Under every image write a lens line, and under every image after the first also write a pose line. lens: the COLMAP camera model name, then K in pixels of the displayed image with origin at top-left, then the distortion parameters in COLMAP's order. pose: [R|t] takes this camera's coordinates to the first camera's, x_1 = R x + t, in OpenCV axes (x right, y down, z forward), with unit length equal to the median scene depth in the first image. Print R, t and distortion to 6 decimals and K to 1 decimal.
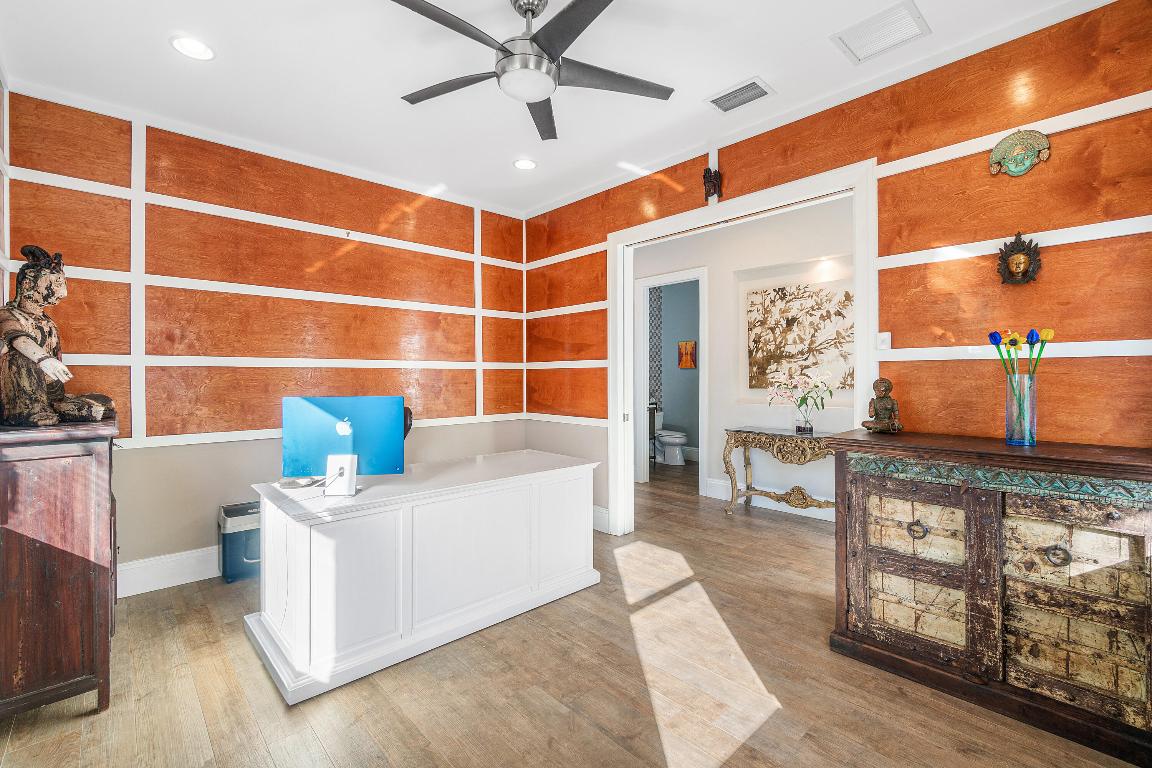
lens RADIAL K [[513.6, 0, 576.0], [0, 513.6, 384.0], [0, 0, 1]] dist [-0.002924, -0.000175]
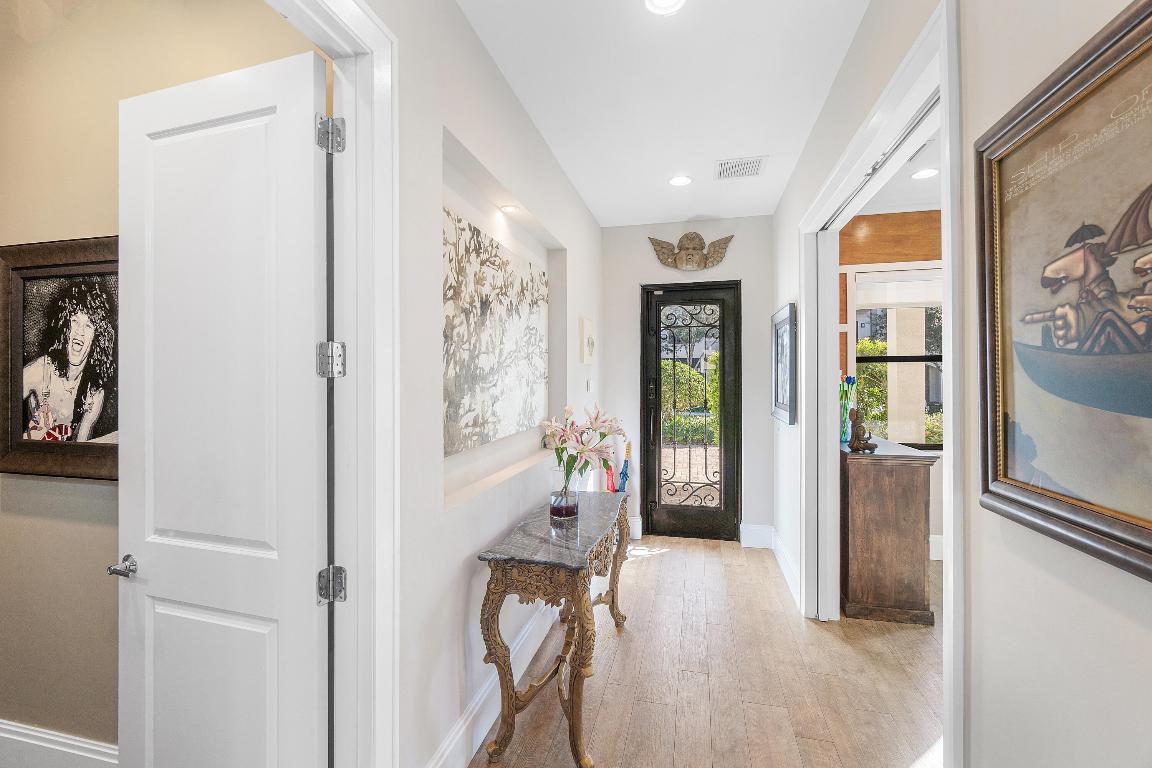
lens RADIAL K [[498.5, 0, 574.3], [0, 498.5, 376.3], [0, 0, 1]] dist [-0.001775, -0.000123]
pose [[-0.556824, 0.003131, 0.830624, -0.018001], [0.009185, 0.999955, 0.002389, -0.055033], [-0.830579, 0.008959, -0.556828, 1.179407]]
